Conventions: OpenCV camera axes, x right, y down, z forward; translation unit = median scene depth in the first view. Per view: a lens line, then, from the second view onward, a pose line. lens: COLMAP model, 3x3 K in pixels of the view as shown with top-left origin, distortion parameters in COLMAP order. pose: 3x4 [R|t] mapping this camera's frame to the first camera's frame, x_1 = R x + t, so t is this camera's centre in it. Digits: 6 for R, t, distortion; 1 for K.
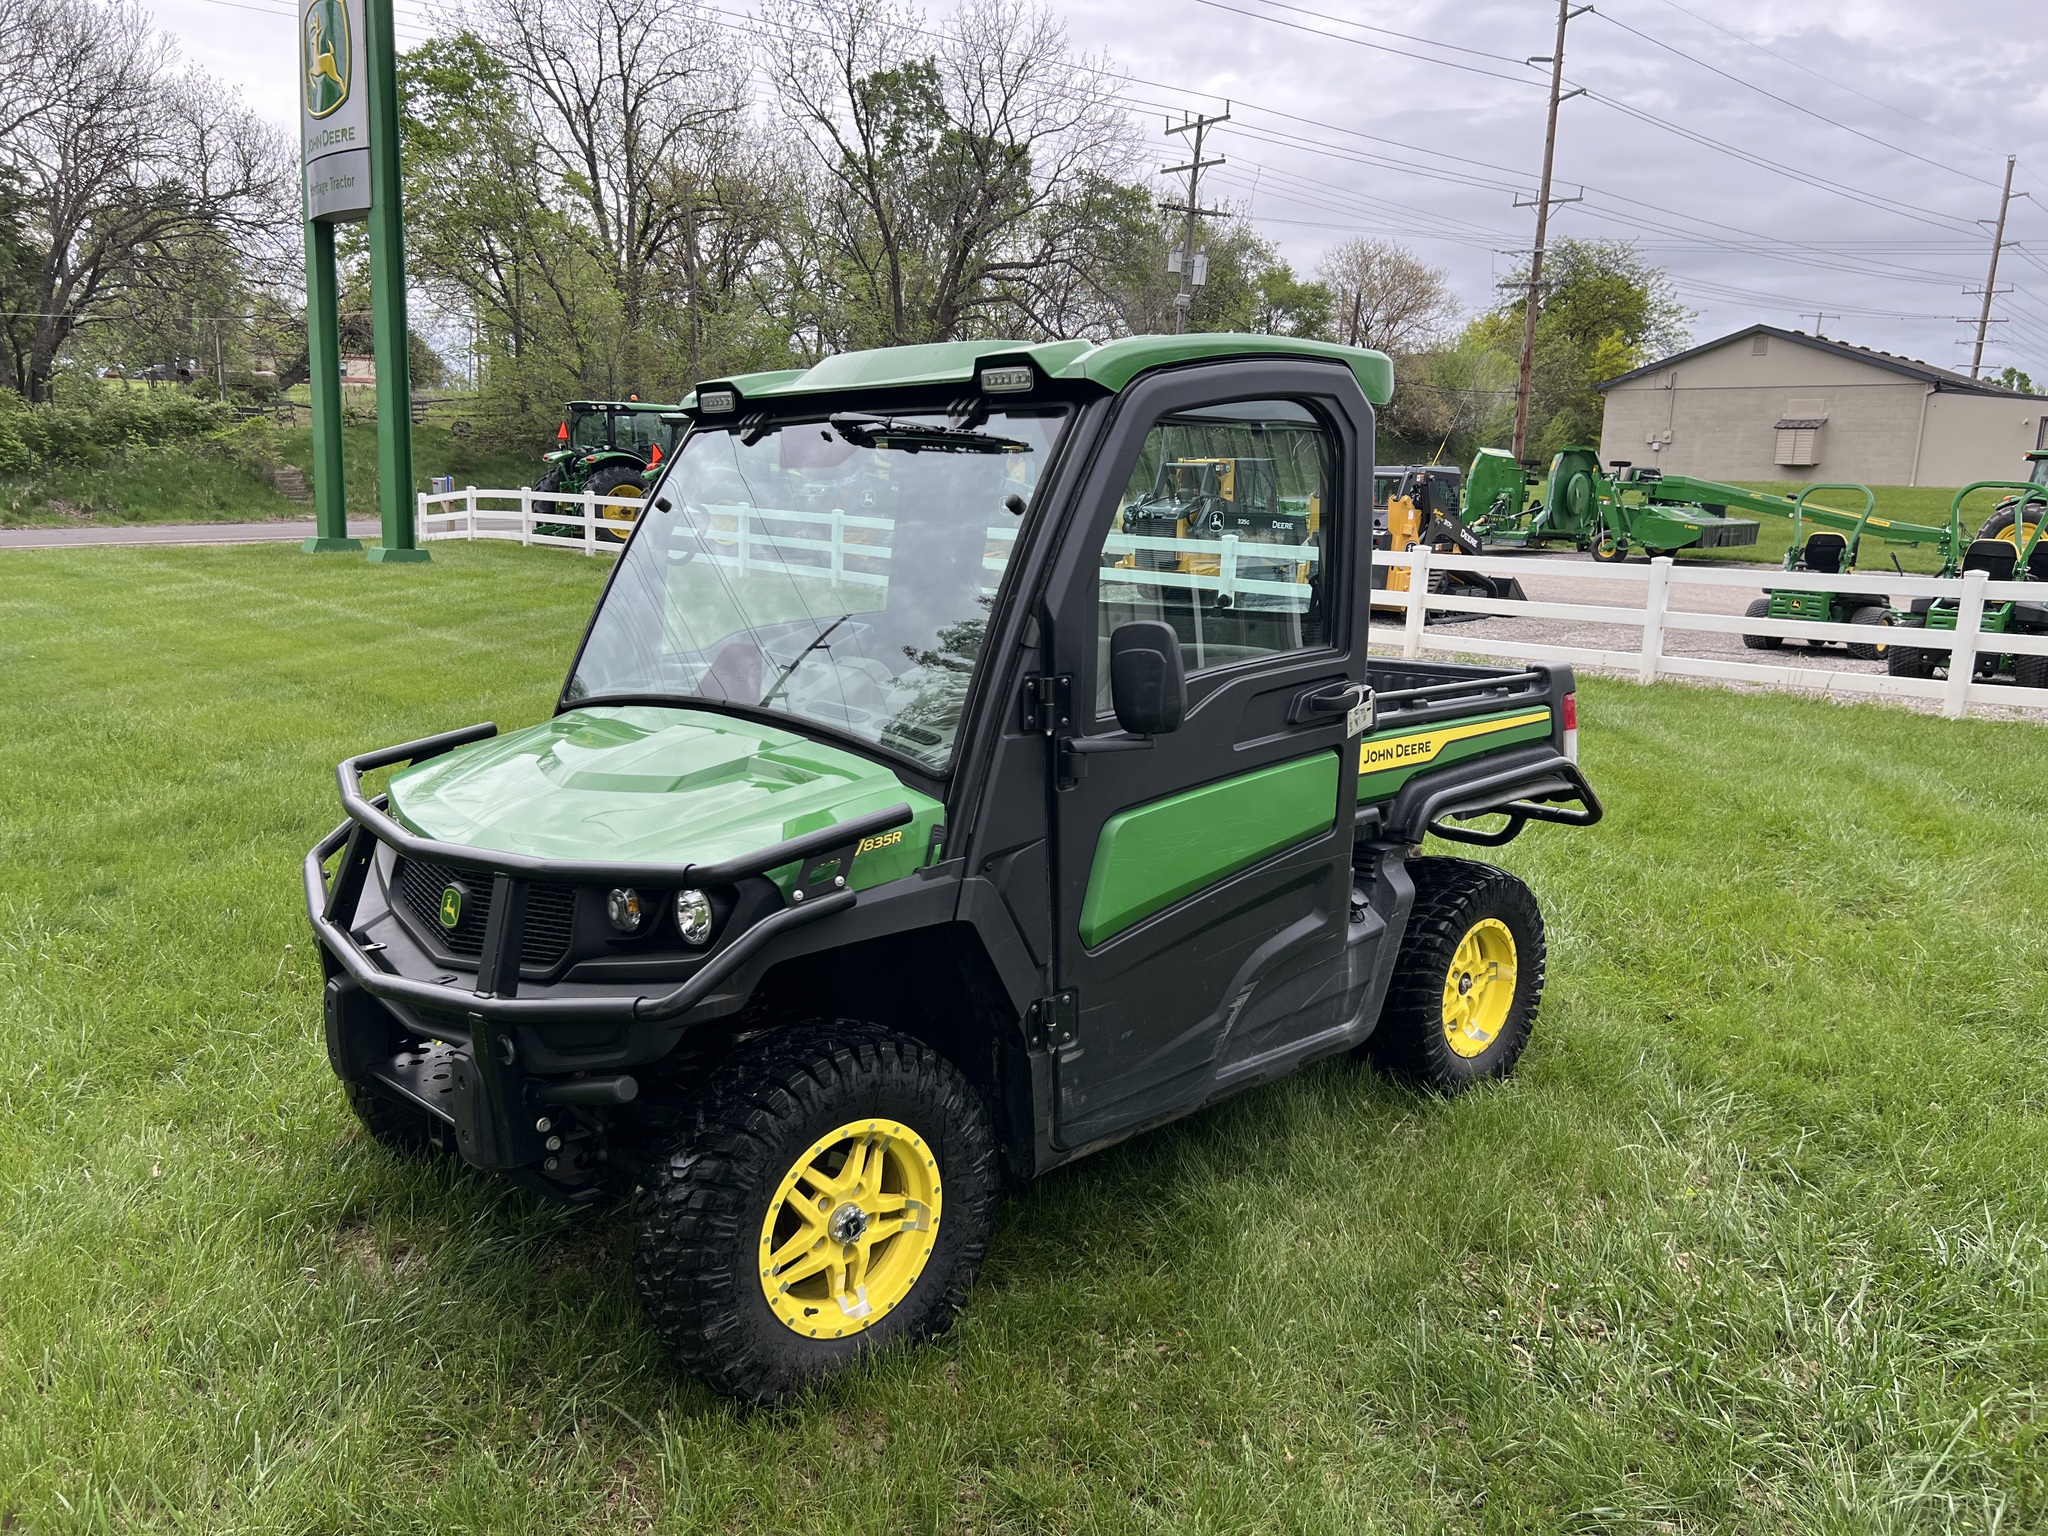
lens RADIAL K [[1552.2, 0, 1048.4], [0, 1552.2, 767.5], [0, 0, 1]] dist [0.066430, -0.060822]
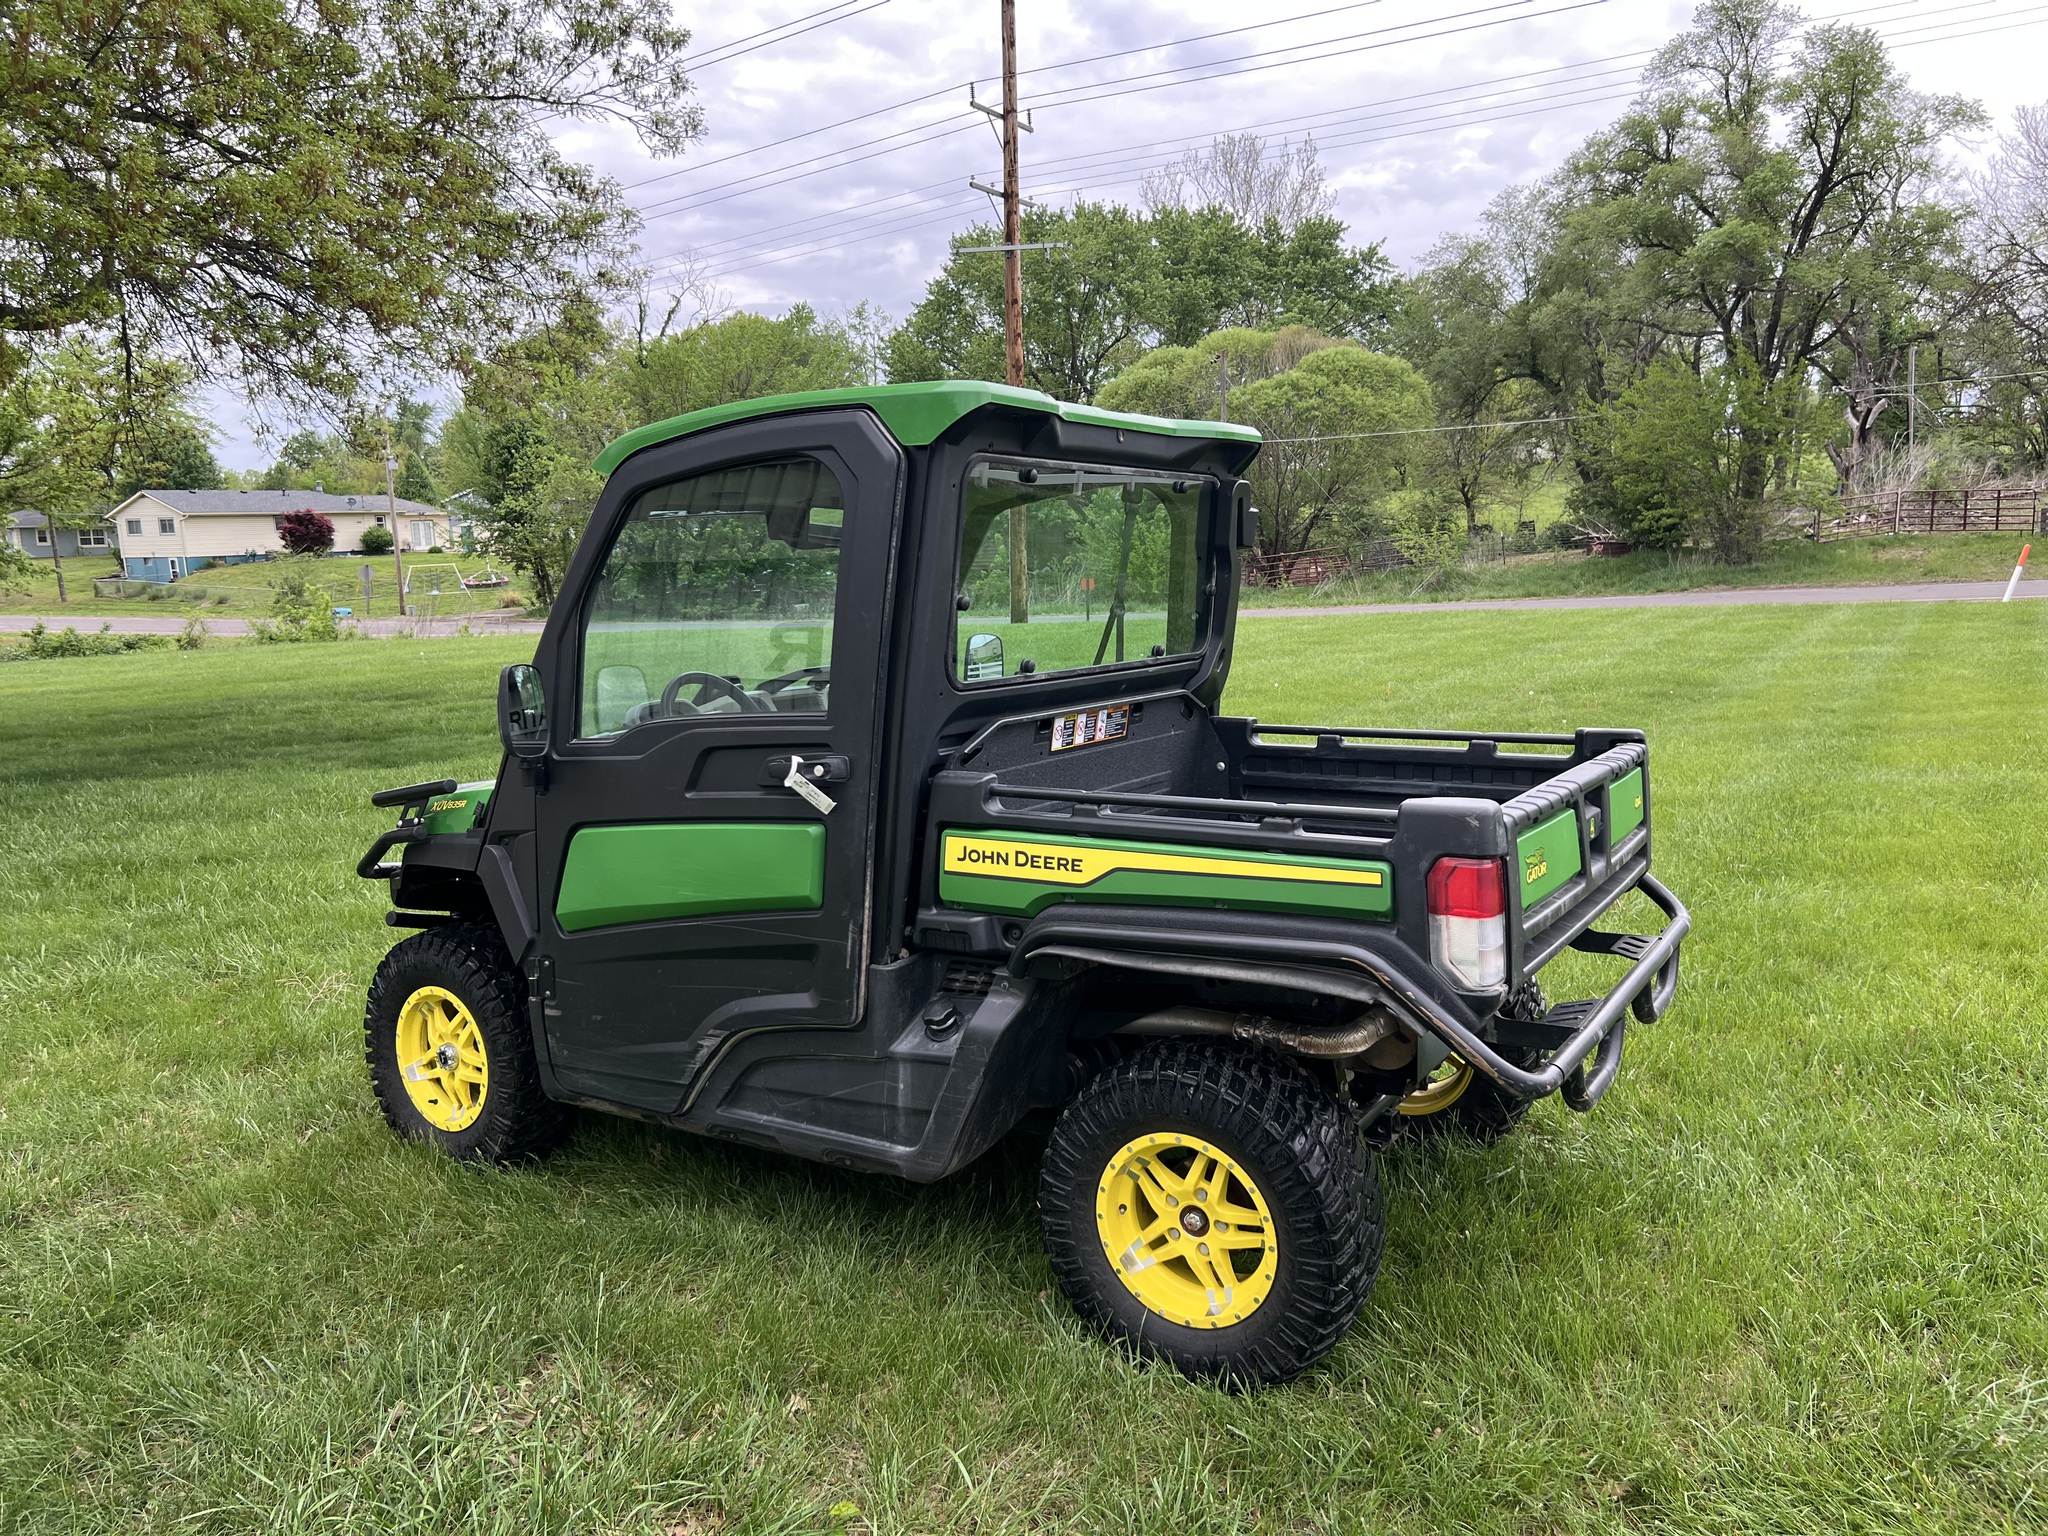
lens RADIAL K [[1571.7, 0, 1030.3], [0, 1571.7, 762.5], [0, 0, 1]] dist [0.045602, -0.062226]
pose [[0.234751, 0.103595, -0.966519, 0.144306], [-0.133563, 0.988312, 0.073491, -0.017283], [0.962836, 0.111839, 0.245844, 0.113747]]
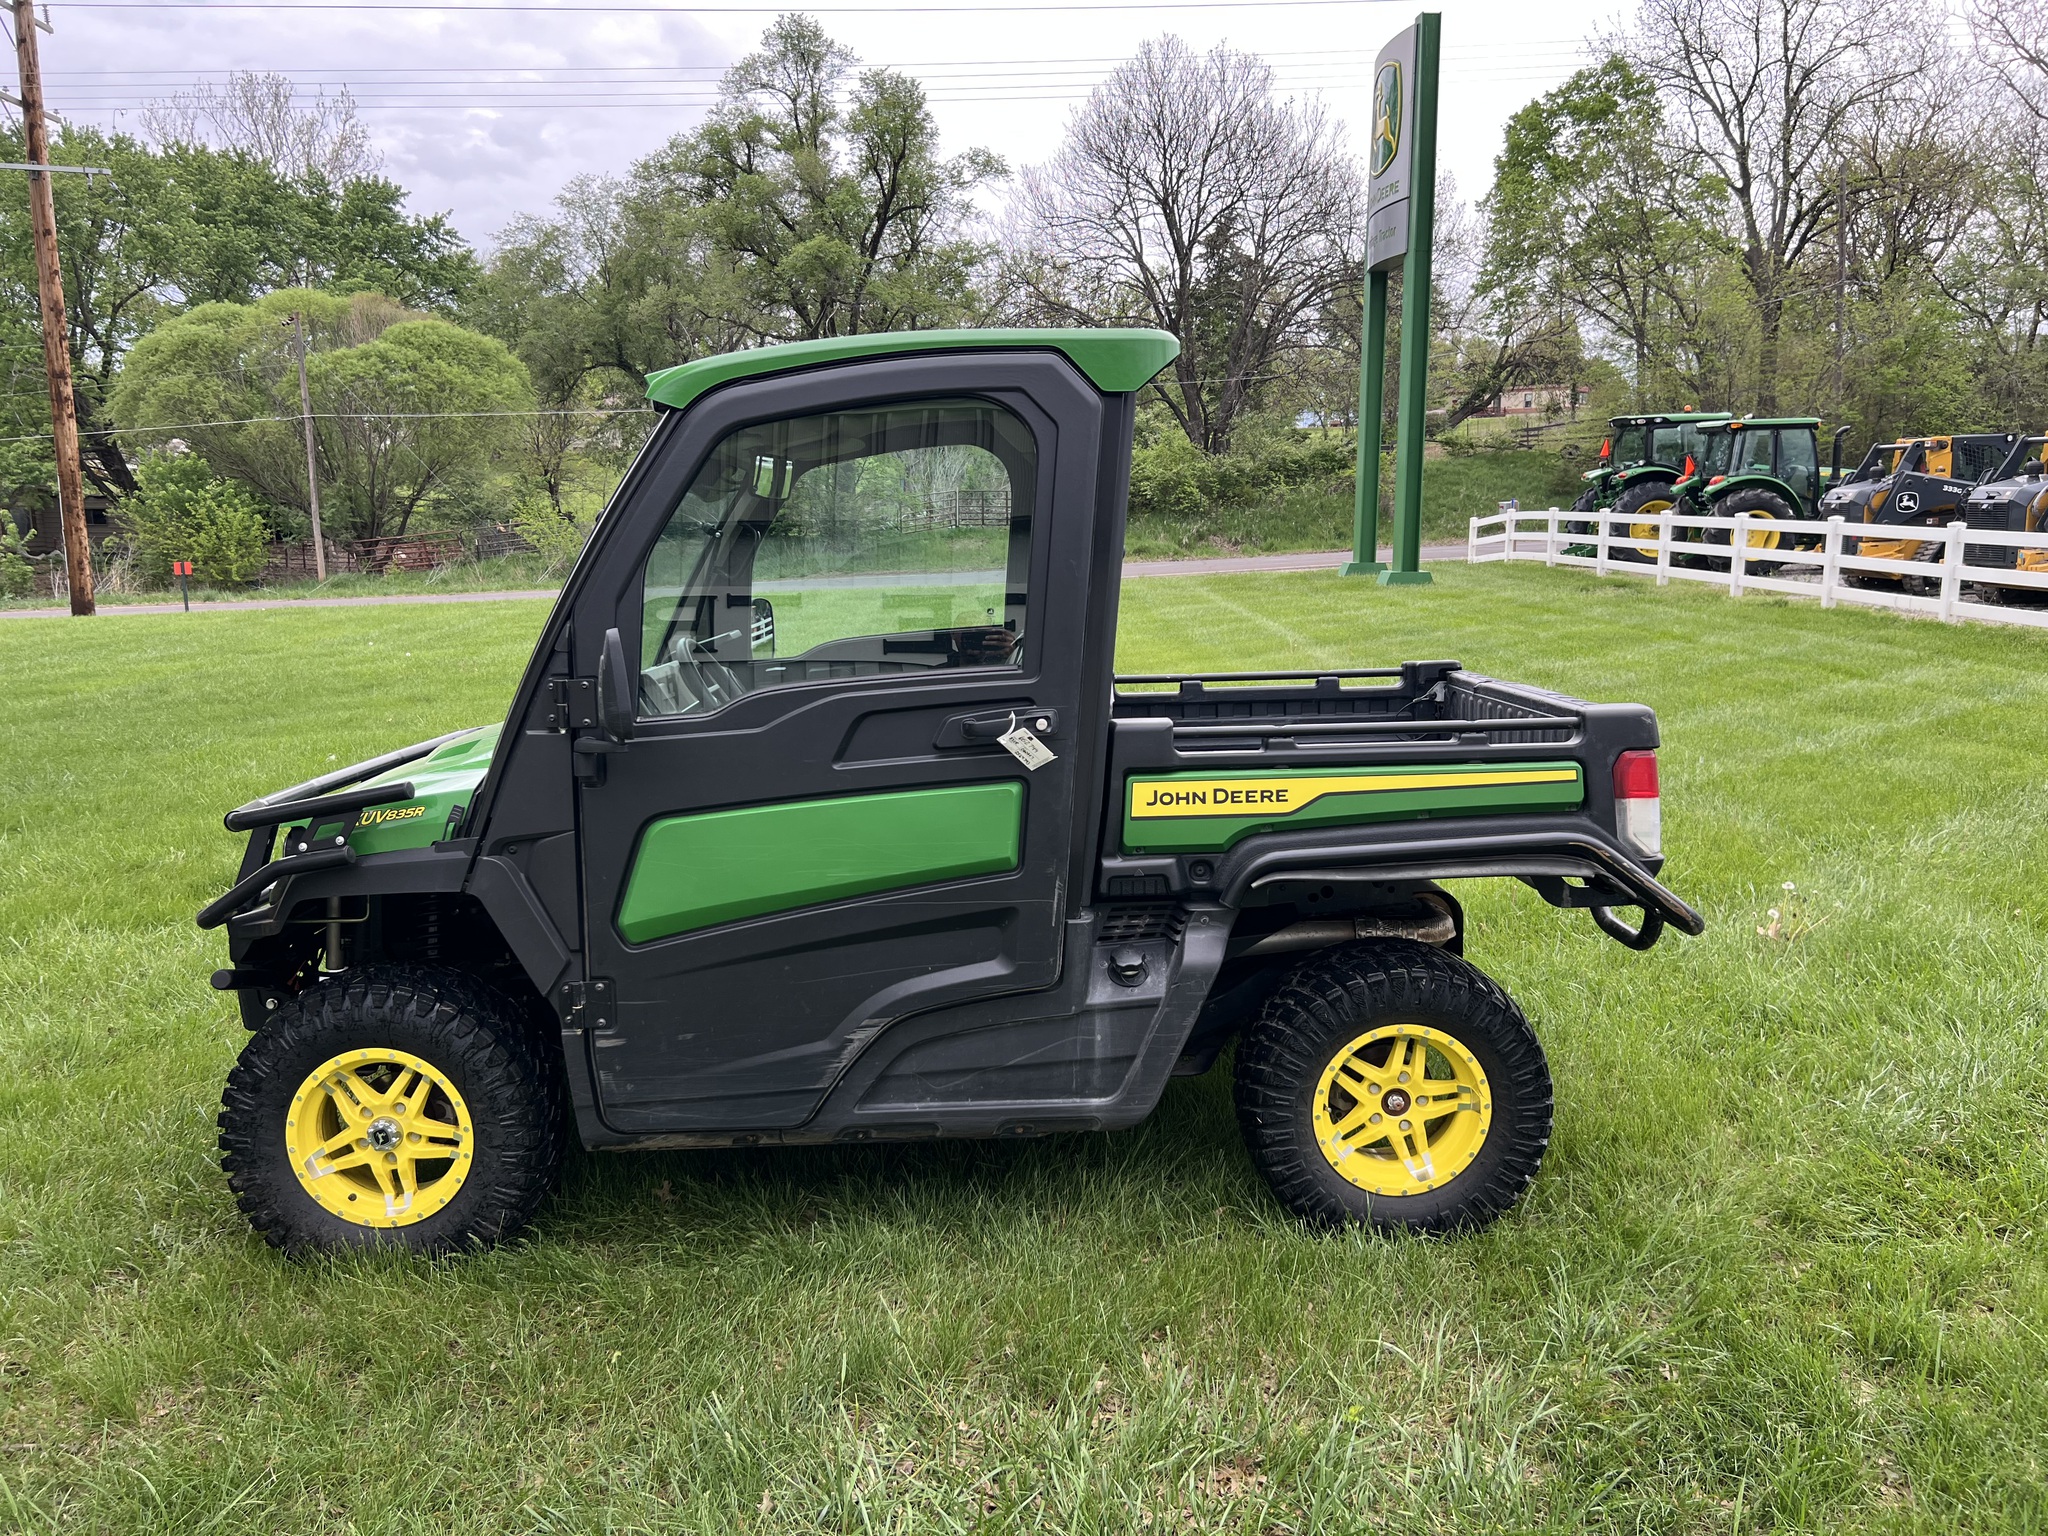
lens RADIAL K [[1571.7, 0, 1030.3], [0, 1571.7, 762.5], [0, 0, 1]] dist [0.045602, -0.062226]
pose [[0.743656, 0.070103, -0.664877, 0.101930], [-0.082061, 0.996539, 0.013289, -0.004543], [0.663507, 0.044678, 0.746835, 0.041810]]
